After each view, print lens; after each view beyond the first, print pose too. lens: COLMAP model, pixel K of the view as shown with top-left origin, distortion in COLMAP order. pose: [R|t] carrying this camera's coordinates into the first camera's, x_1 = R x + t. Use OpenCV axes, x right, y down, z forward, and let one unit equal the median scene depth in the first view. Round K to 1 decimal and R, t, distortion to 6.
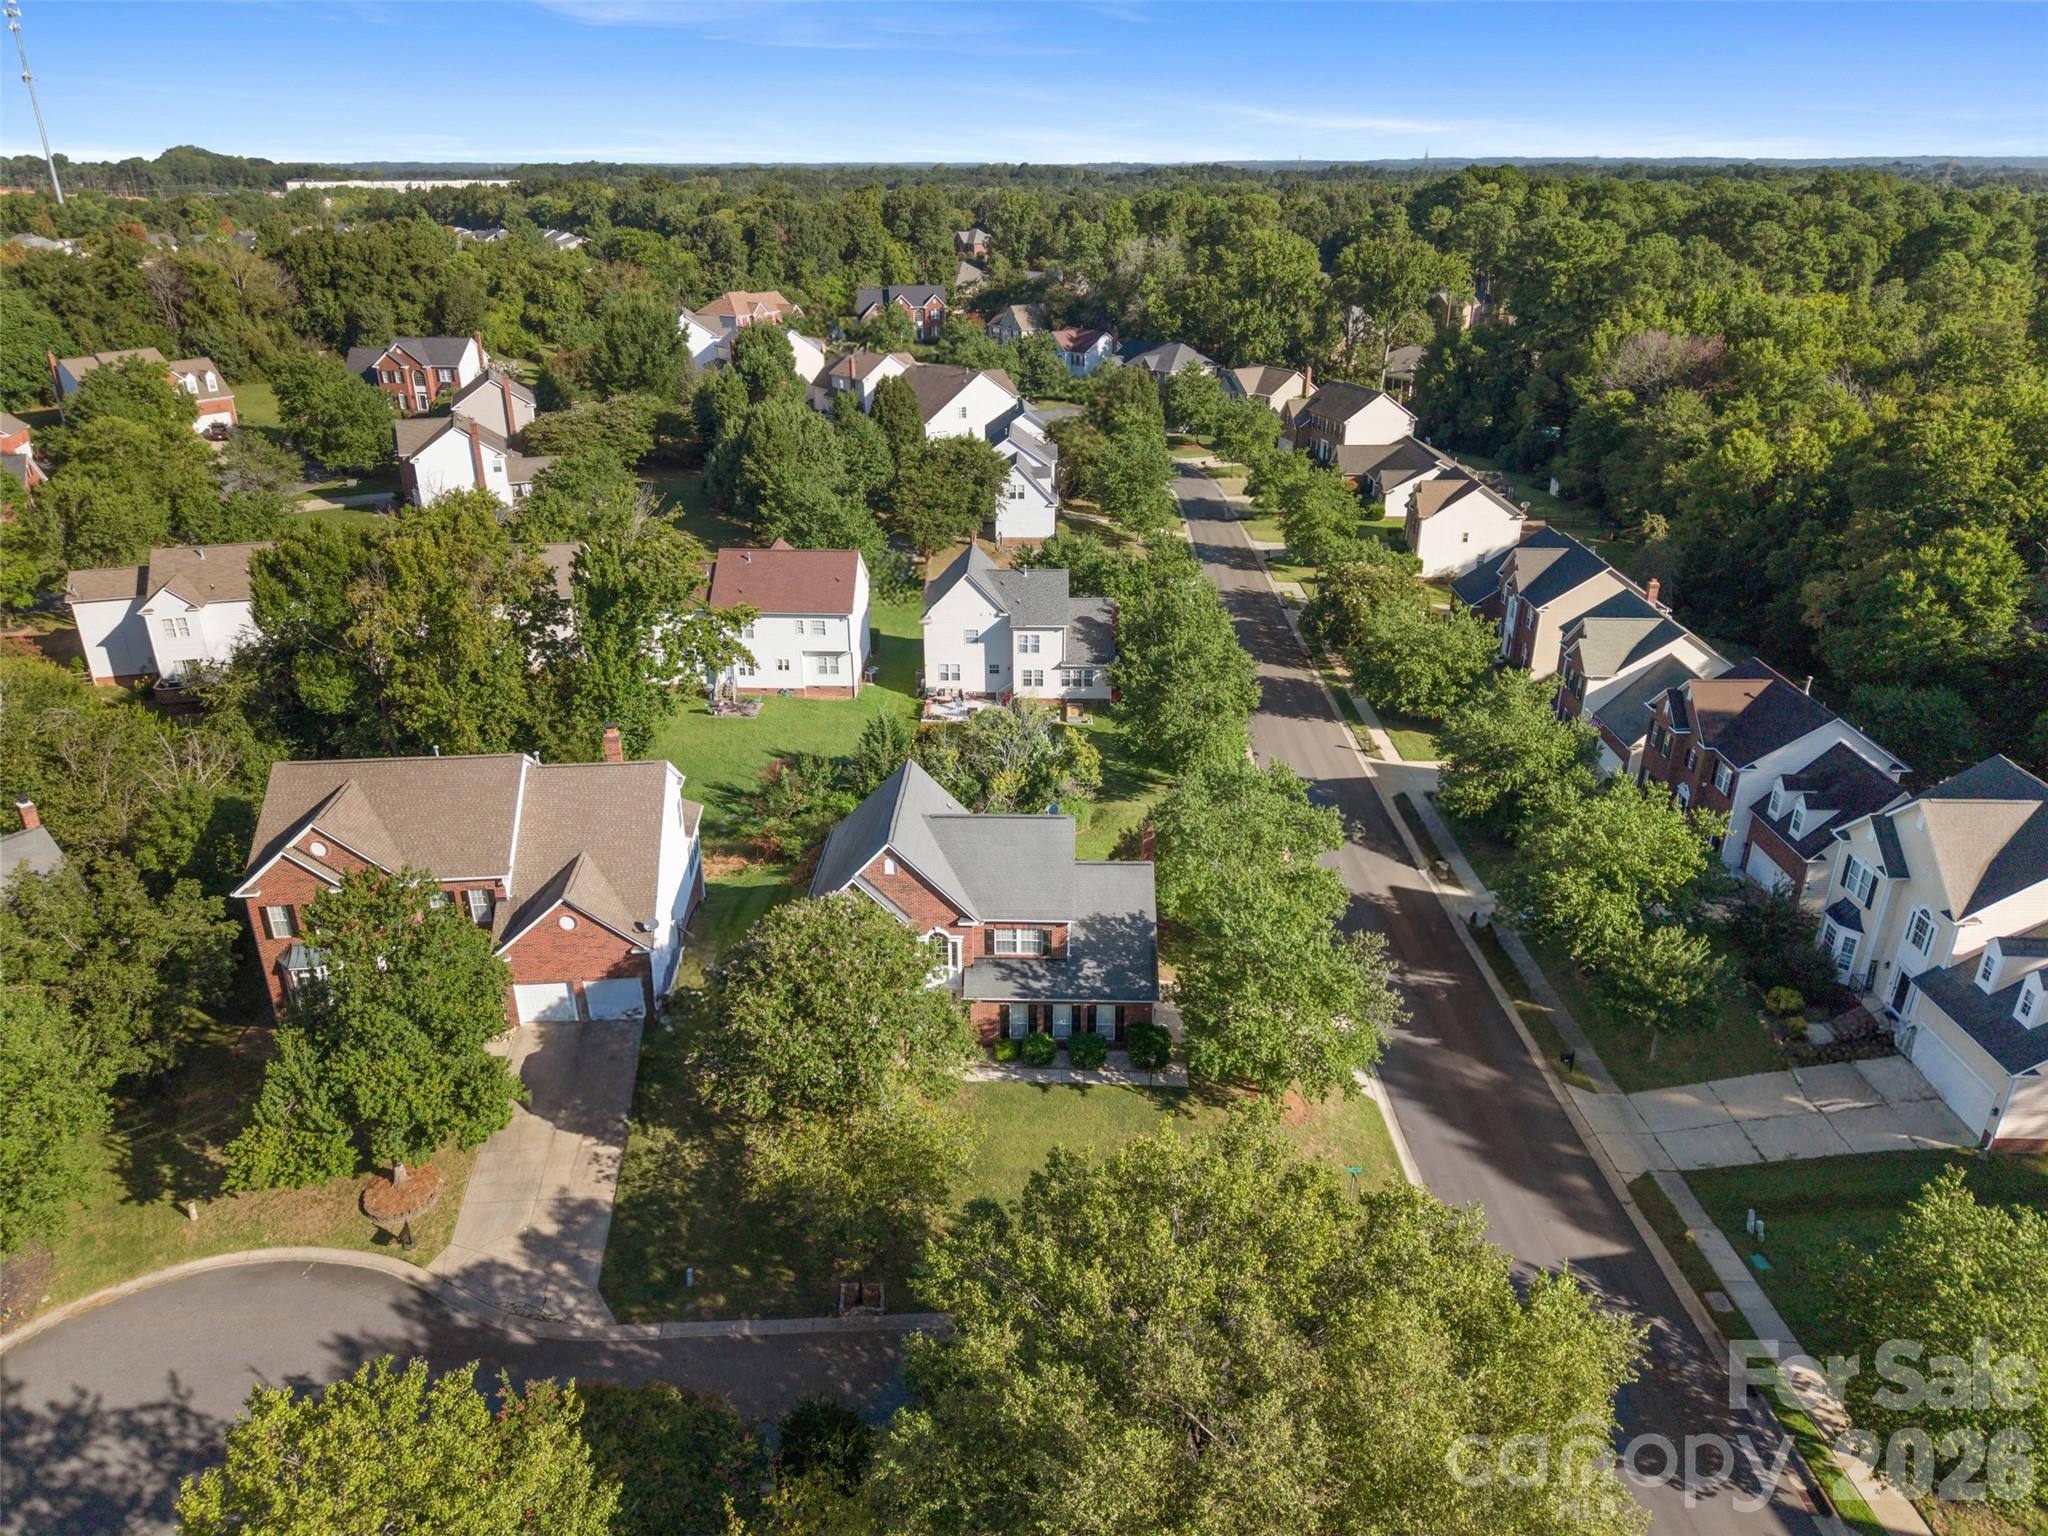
lens RADIAL K [[1366.7, 0, 1016.2], [0, 1366.7, 774.4], [0, 0, 1]] dist [0.026517, -0.032002]
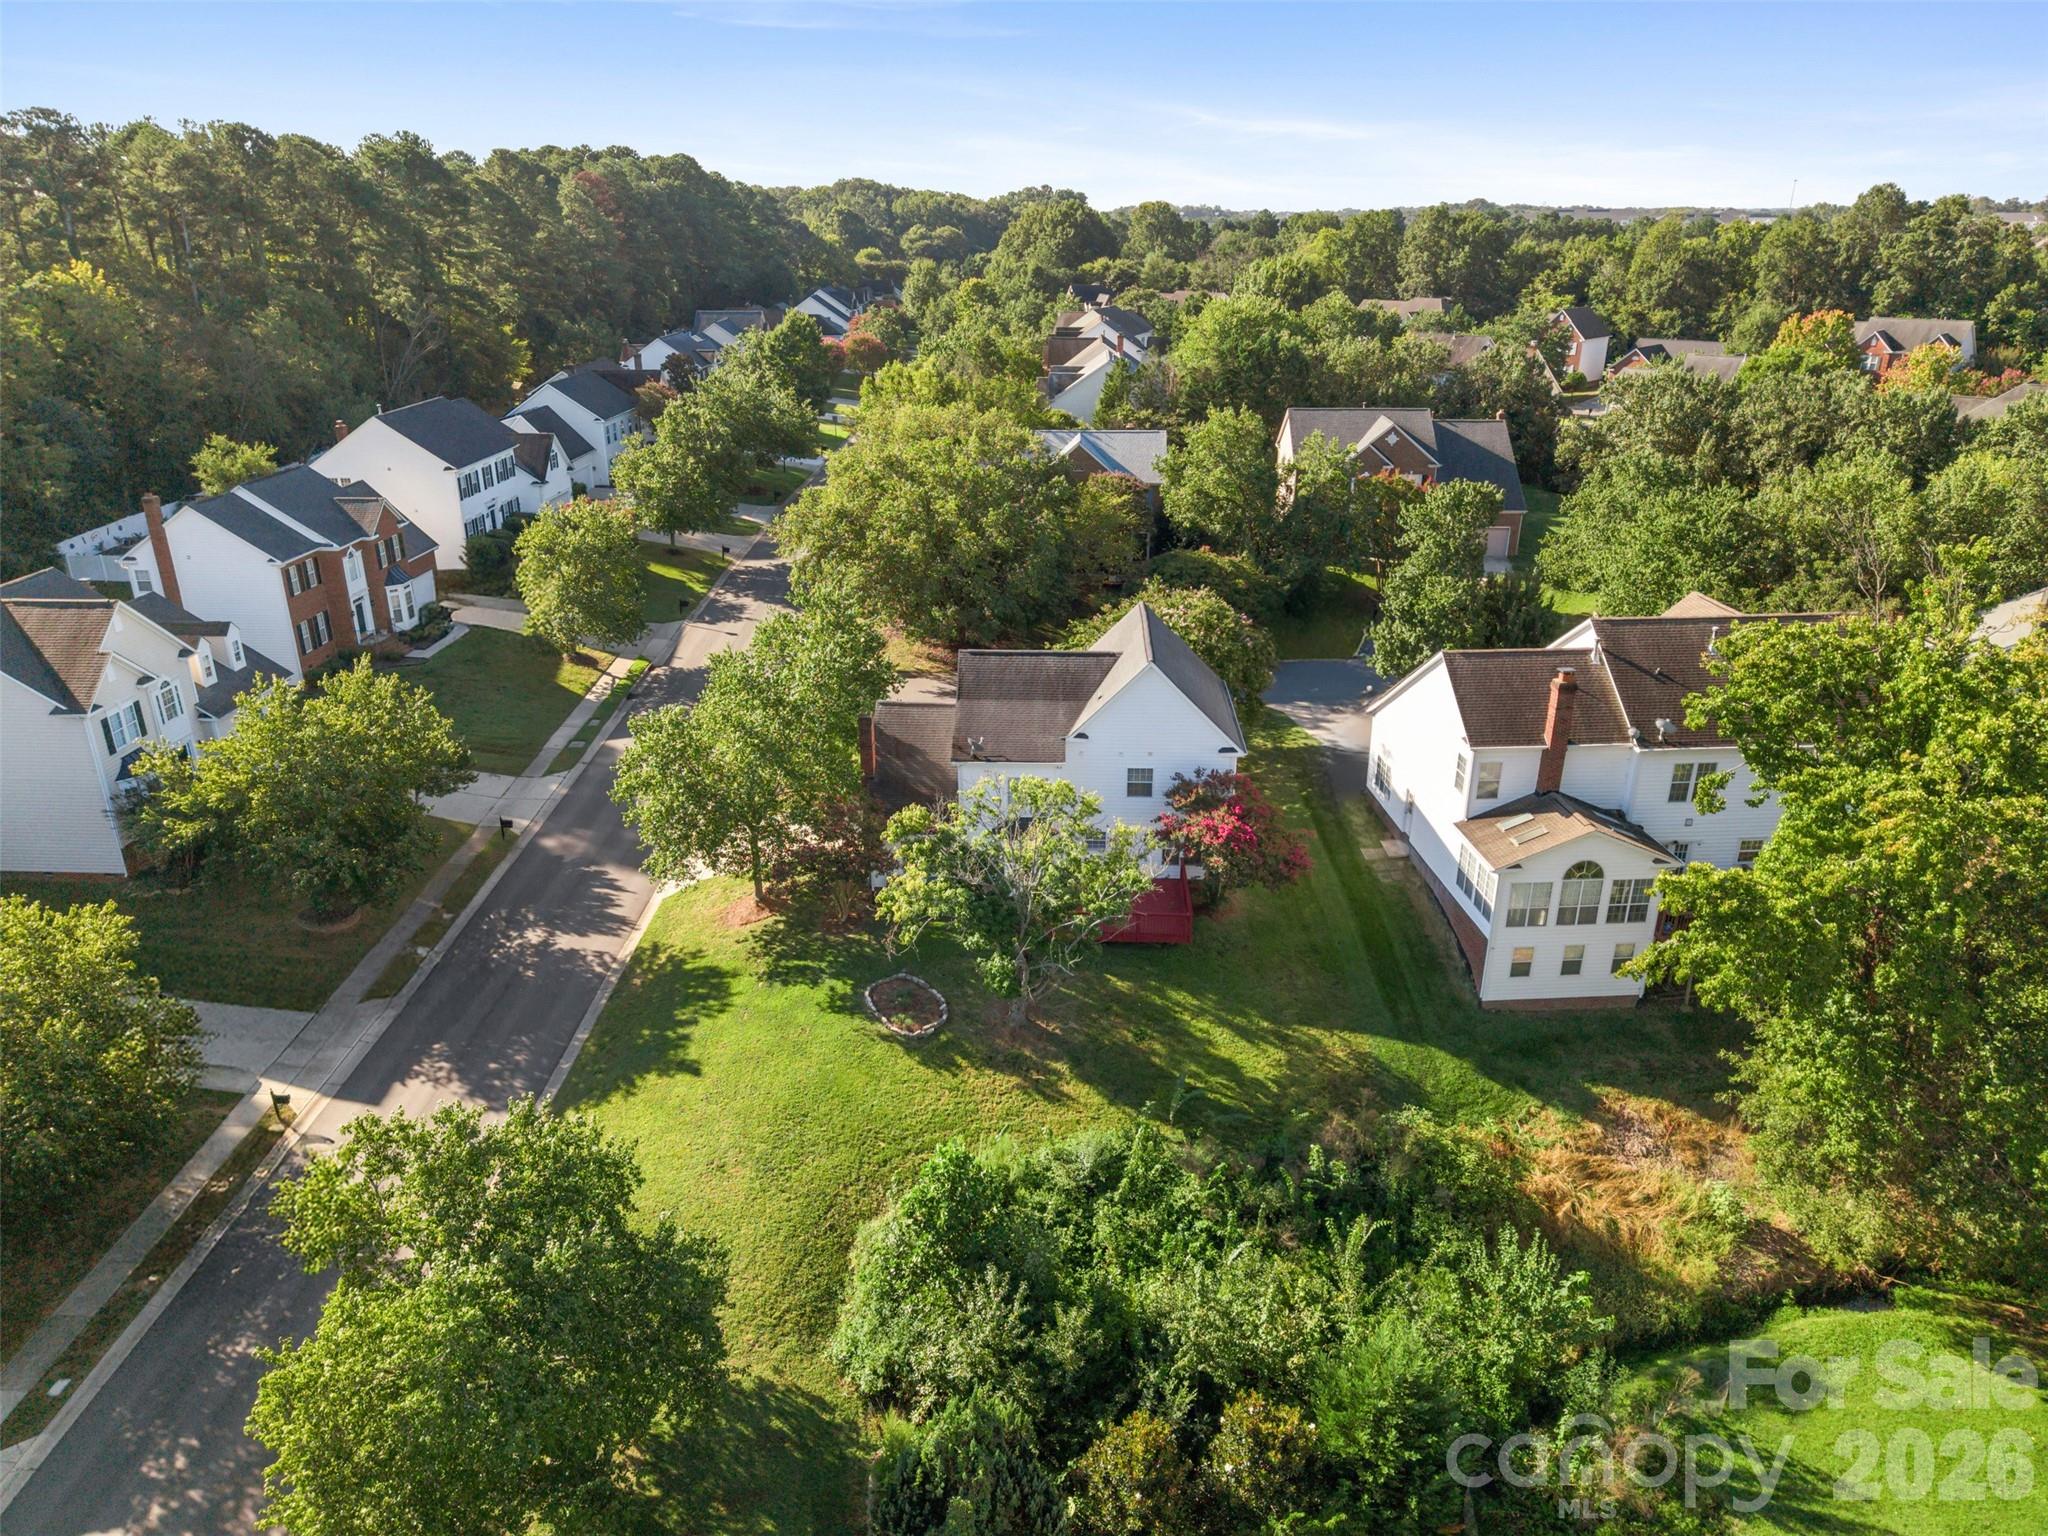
lens RADIAL K [[1368.5, 0, 1010.0], [0, 1368.5, 763.5], [0, 0, 1]] dist [0.036767, -0.001357]
pose [[-0.999877, -0.003116, 0.015375, -0.004536], [0.008942, 0.692074, 0.721771, -0.344219], [-0.012890, 0.721820, -0.691961, 0.981958]]
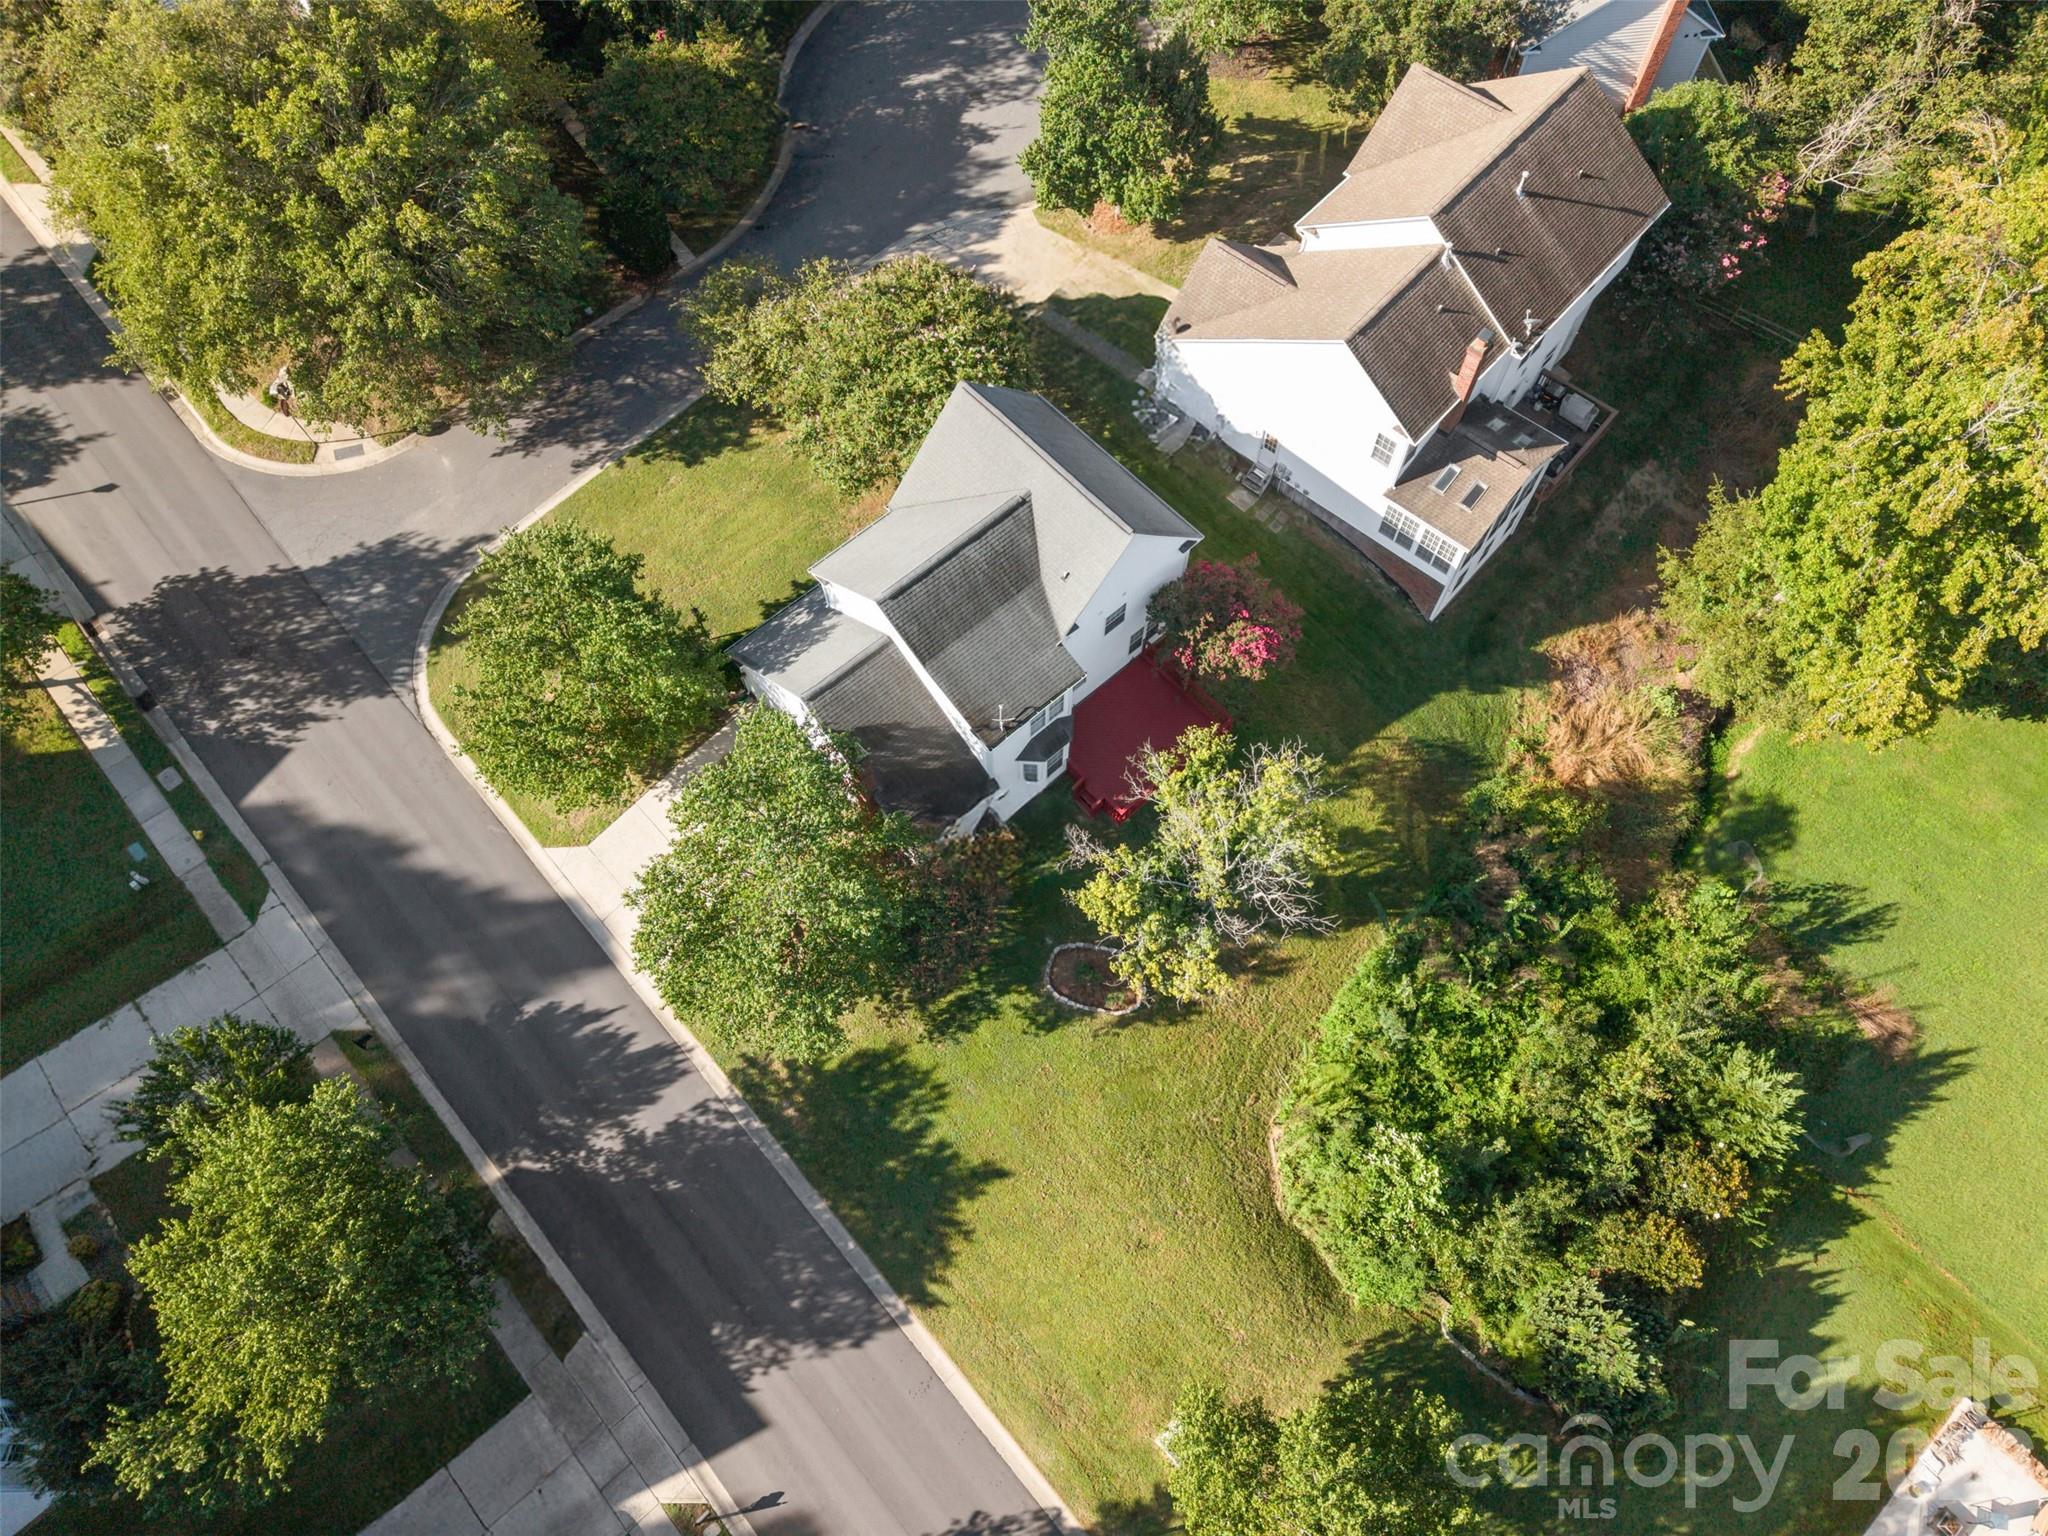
lens RADIAL K [[1366.7, 0, 1016.2], [0, 1366.7, 774.4], [0, 0, 1]] dist [0.026517, -0.032002]
pose [[-0.724140, 0.619563, -0.302922, 0.156513], [-0.277694, 0.140111, 0.950397, -0.397545], [0.631274, 0.772341, 0.070589, 0.614518]]
